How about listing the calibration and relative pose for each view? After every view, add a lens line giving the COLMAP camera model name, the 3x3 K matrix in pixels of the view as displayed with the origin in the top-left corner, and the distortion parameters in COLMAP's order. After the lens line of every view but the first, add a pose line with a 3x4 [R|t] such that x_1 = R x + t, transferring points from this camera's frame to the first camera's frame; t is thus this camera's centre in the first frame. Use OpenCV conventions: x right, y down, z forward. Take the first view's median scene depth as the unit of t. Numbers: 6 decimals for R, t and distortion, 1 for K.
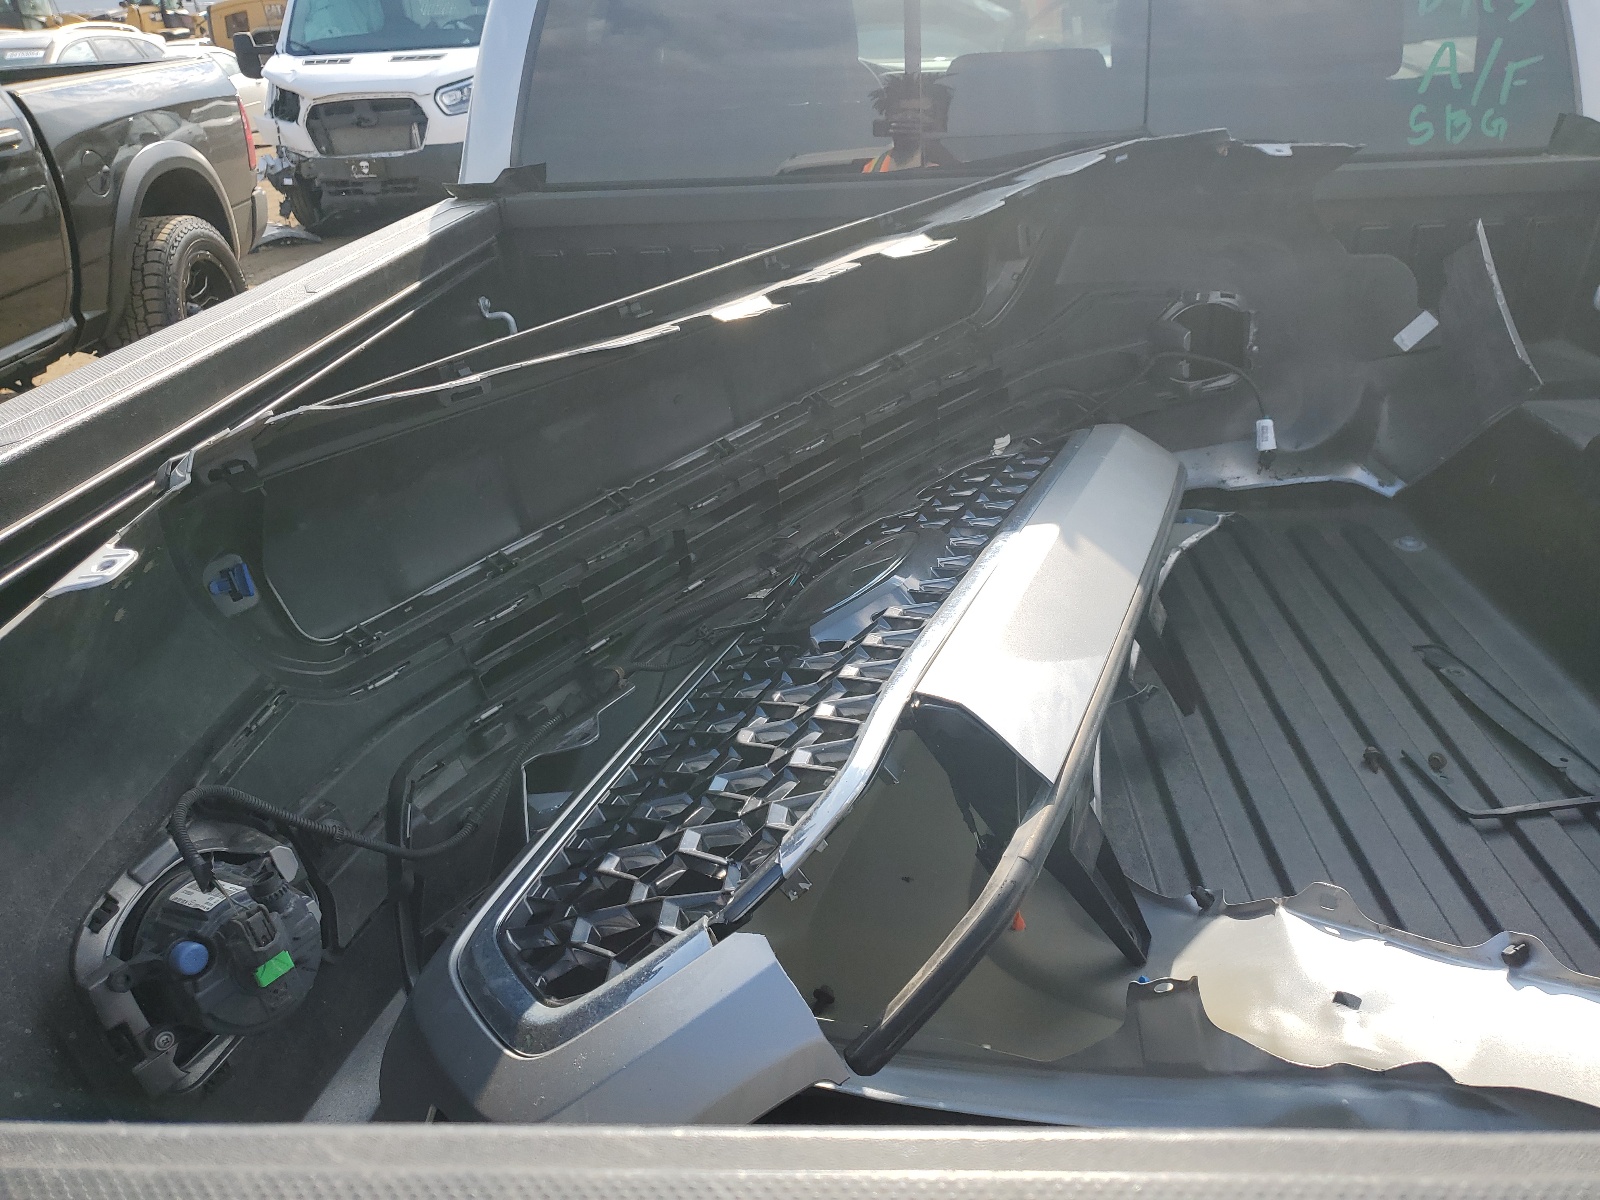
lens RADIAL K [[1199.5, 0, 800.0], [0, 1199.5, 600.0], [0, 0, 1]] dist [-0.000510, 0.001000]
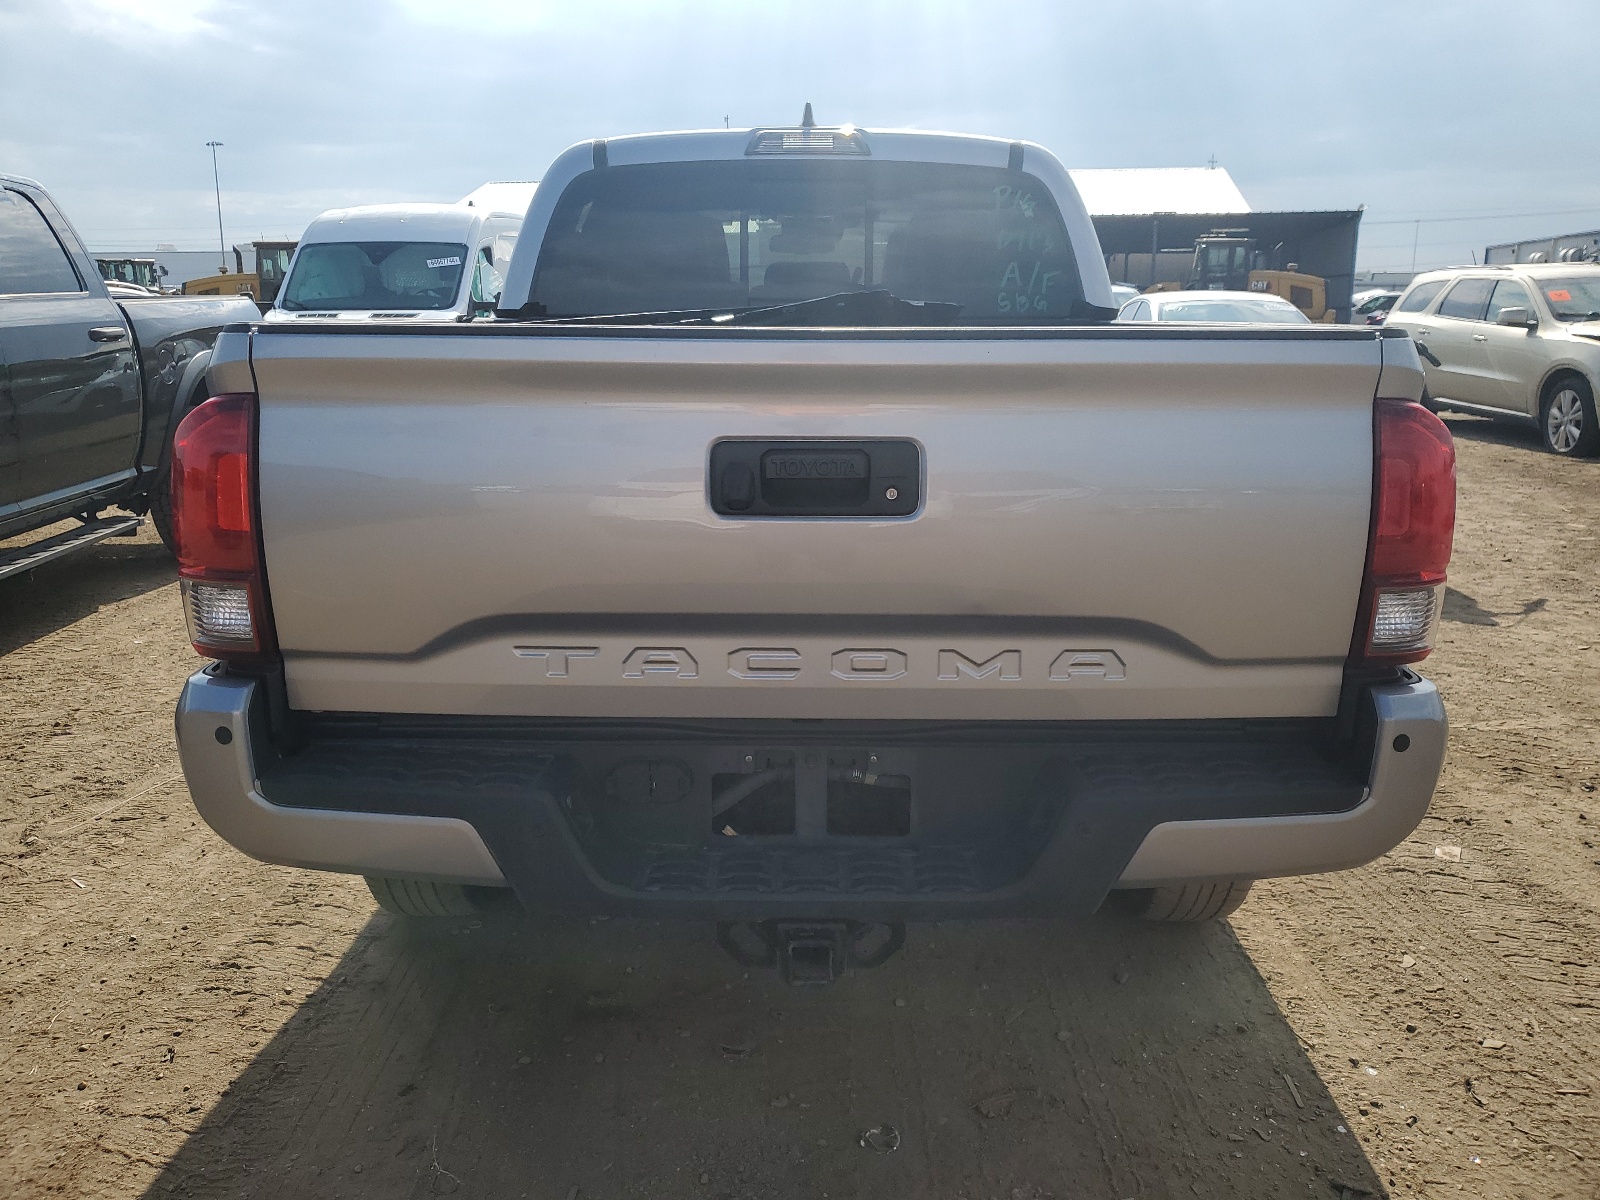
lens RADIAL K [[1199.5, 0, 800.0], [0, 1199.5, 600.0], [0, 0, 1]] dist [-0.000510, 0.001000]
pose [[0.997391, 0.020398, 0.069251, 0.016602], [-0.004442, 0.974774, -0.223150, 0.131324], [-0.072056, 0.222260, 0.972321, -0.195487]]
